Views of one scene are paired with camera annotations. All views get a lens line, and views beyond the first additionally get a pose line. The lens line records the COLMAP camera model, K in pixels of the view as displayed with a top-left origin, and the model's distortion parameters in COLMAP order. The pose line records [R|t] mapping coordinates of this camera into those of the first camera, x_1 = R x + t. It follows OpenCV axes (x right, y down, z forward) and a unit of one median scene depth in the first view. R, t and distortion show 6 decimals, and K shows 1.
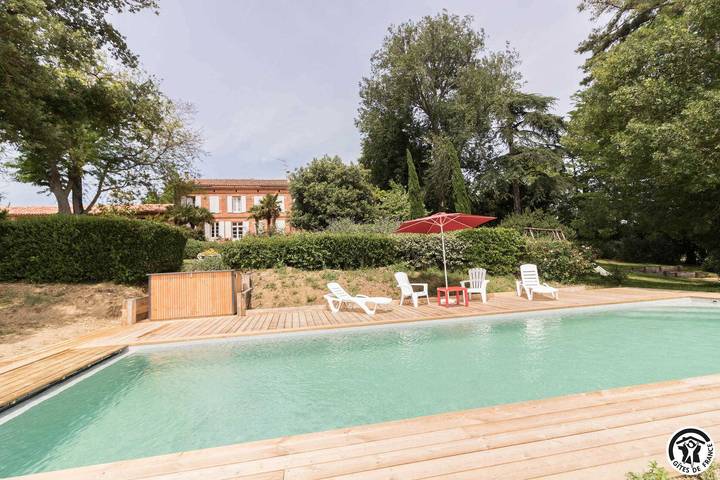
lens RADIAL K [[333.0, 0, 360.0], [0, 333.0, 240.0], [0, 0, 1]] dist [0.001983, 0.000479]
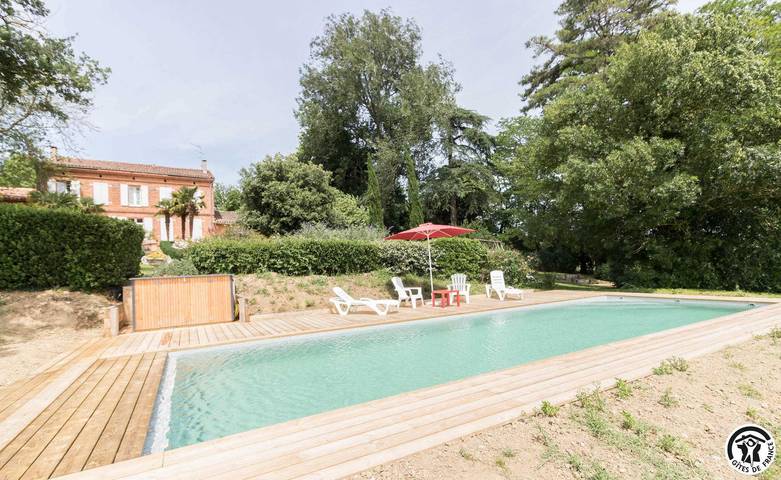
lens RADIAL K [[361.6, 0, 390.6], [0, 361.6, 266.1], [0, 0, 1]] dist [-0.000379, 0.000033]
pose [[0.950444, 0.011465, 0.310683, -0.147887], [-0.028390, 0.998345, 0.050010, 0.001542], [-0.309596, -0.056352, 0.949197, -0.059170]]
